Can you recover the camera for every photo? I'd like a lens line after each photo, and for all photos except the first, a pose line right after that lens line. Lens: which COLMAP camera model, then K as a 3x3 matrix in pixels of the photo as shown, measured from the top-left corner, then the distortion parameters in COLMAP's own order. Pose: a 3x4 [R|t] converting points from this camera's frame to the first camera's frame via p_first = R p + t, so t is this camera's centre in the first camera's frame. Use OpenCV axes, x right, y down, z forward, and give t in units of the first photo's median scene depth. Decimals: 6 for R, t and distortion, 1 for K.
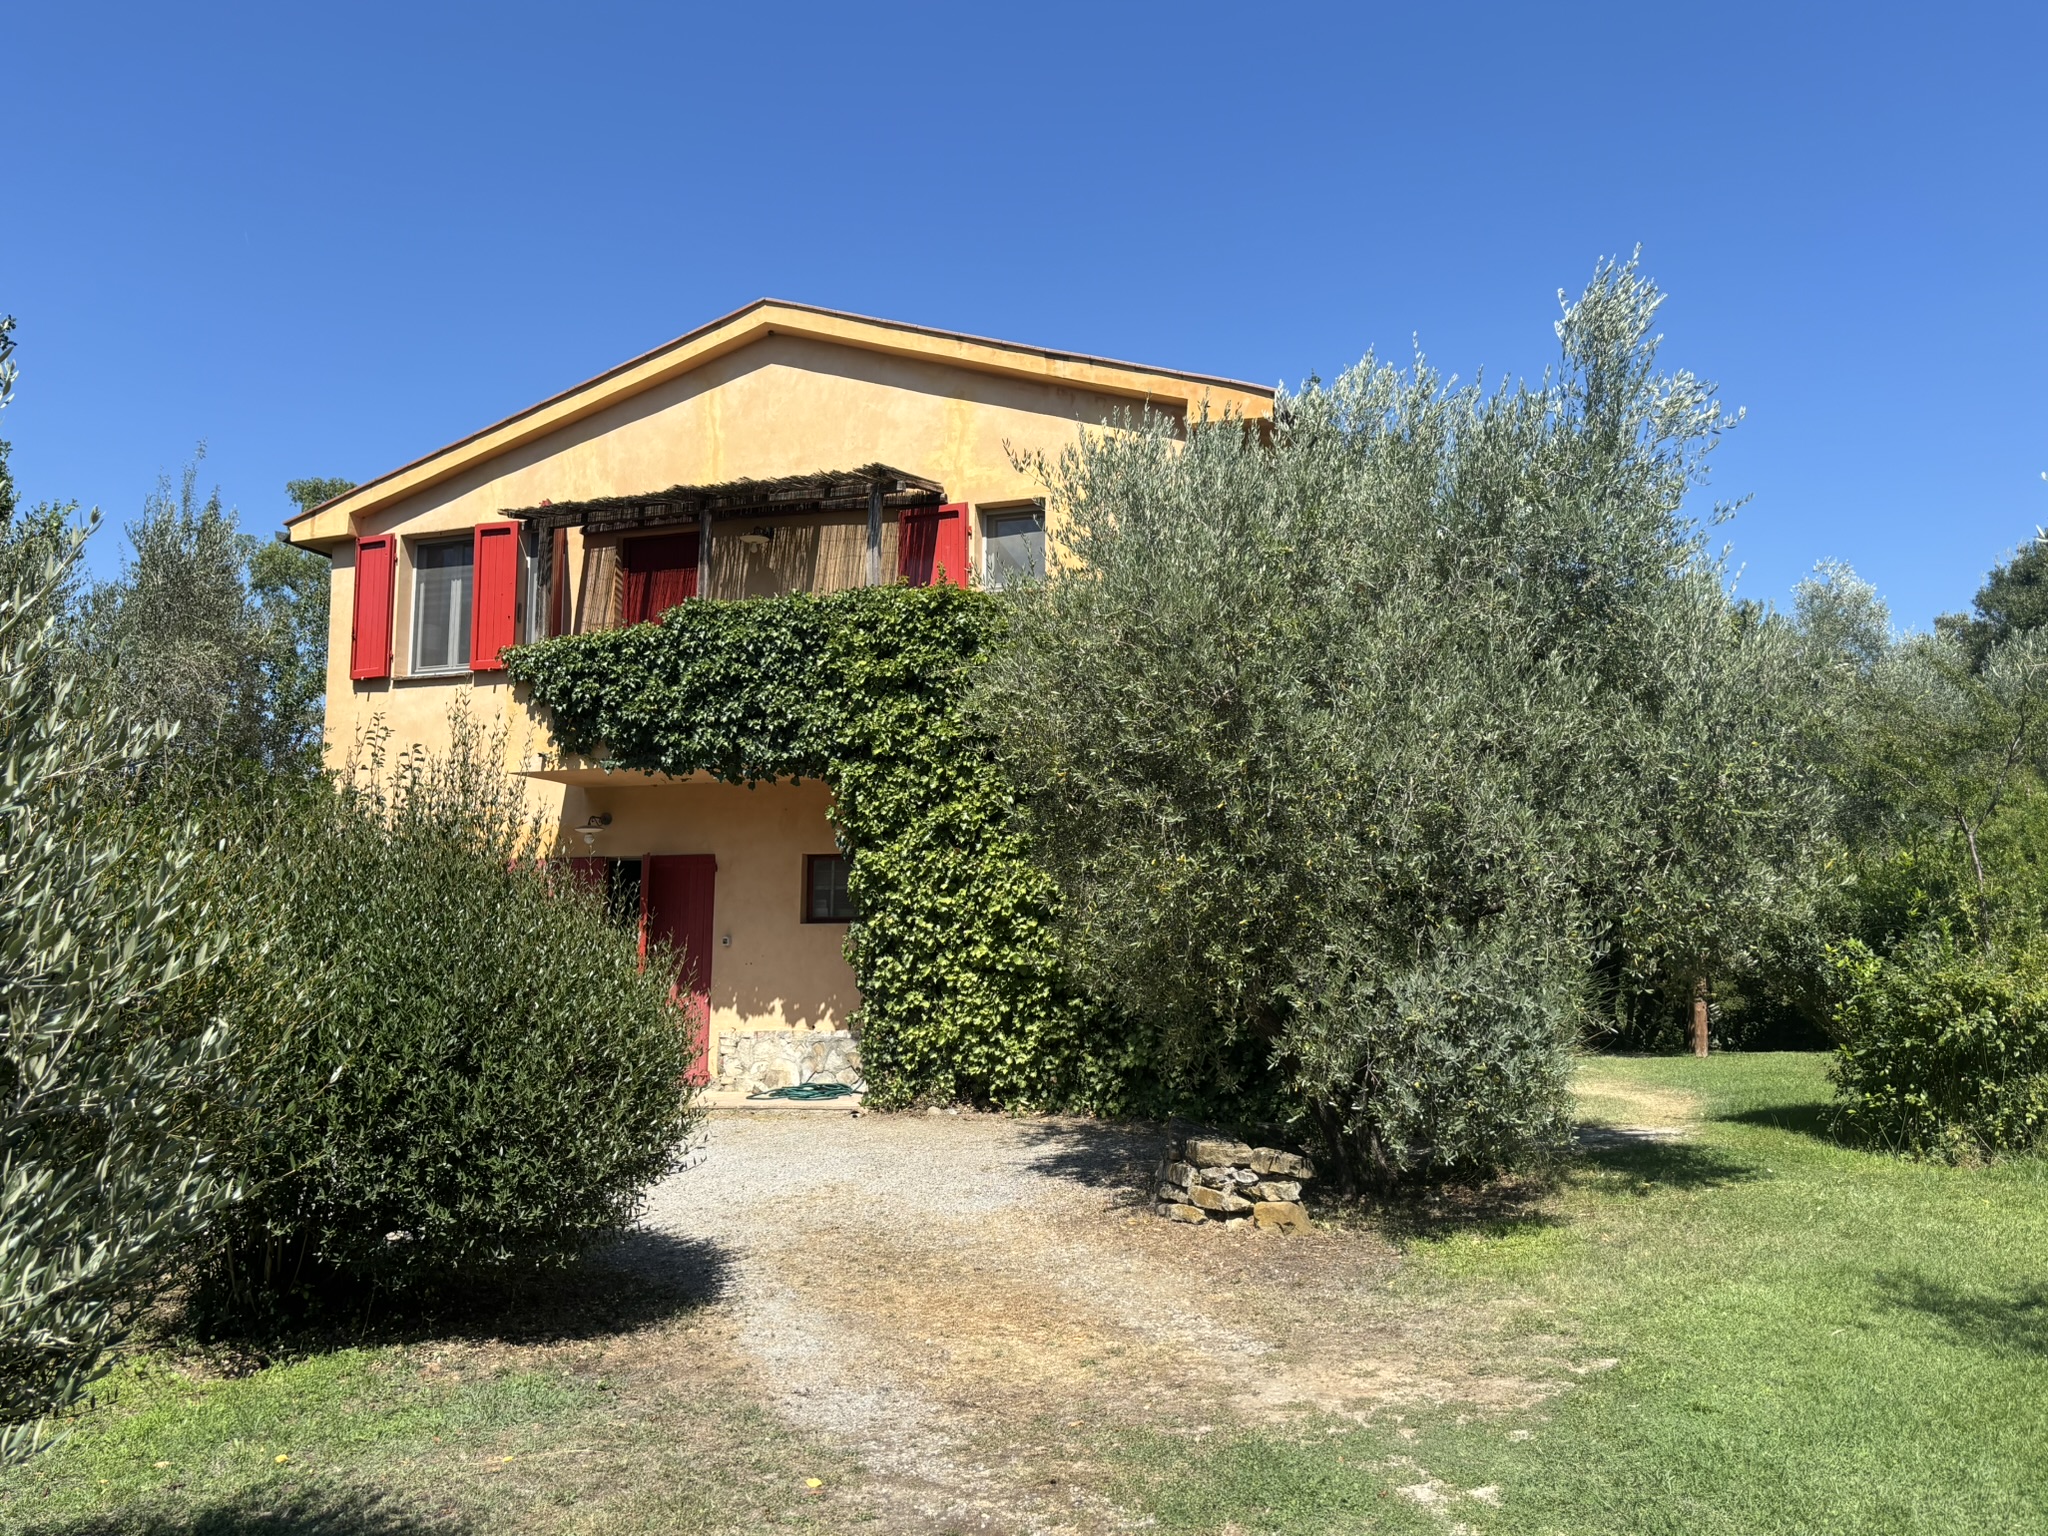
lens RADIAL K [[1583.0, 0, 1026.2], [0, 1583.0, 771.3], [0, 0, 1]] dist [0.017533, 0.000819]
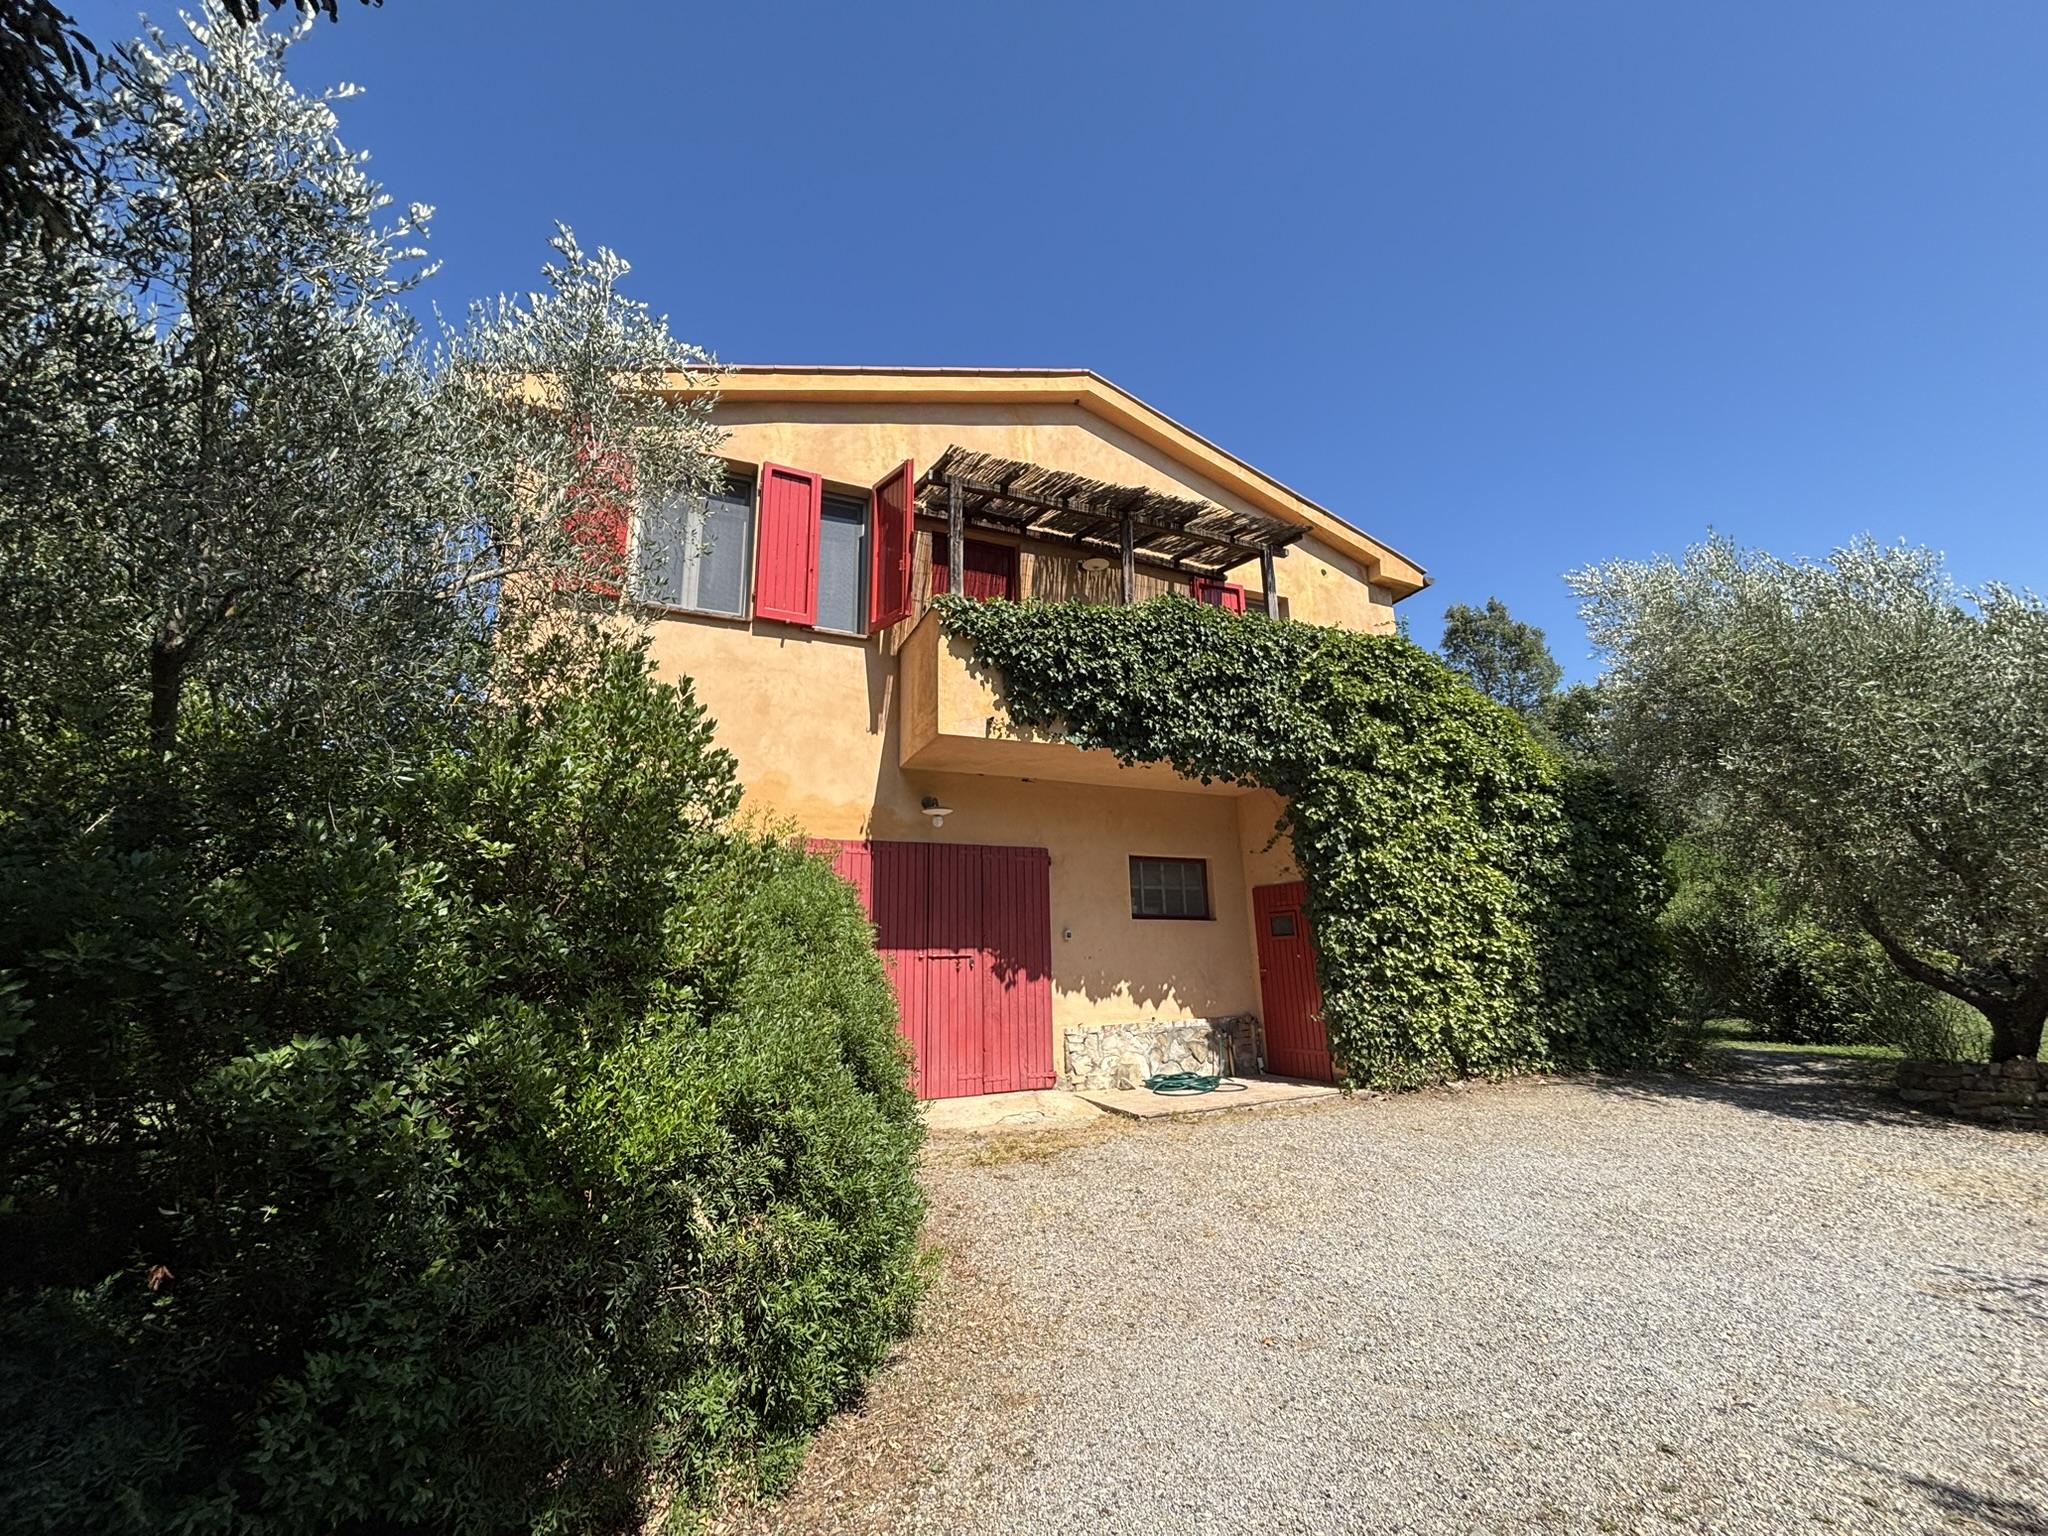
lens RADIAL K [[823.7, 0, 1021.0], [0, 823.7, 759.6], [0, 0, 1]] dist [-0.009505, -0.000323]
pose [[0.741155, 0.148975, 0.654596, -0.585665], [-0.069784, 0.986881, -0.145586, 0.077243], [-0.667697, 0.062221, 0.741828, 0.642833]]
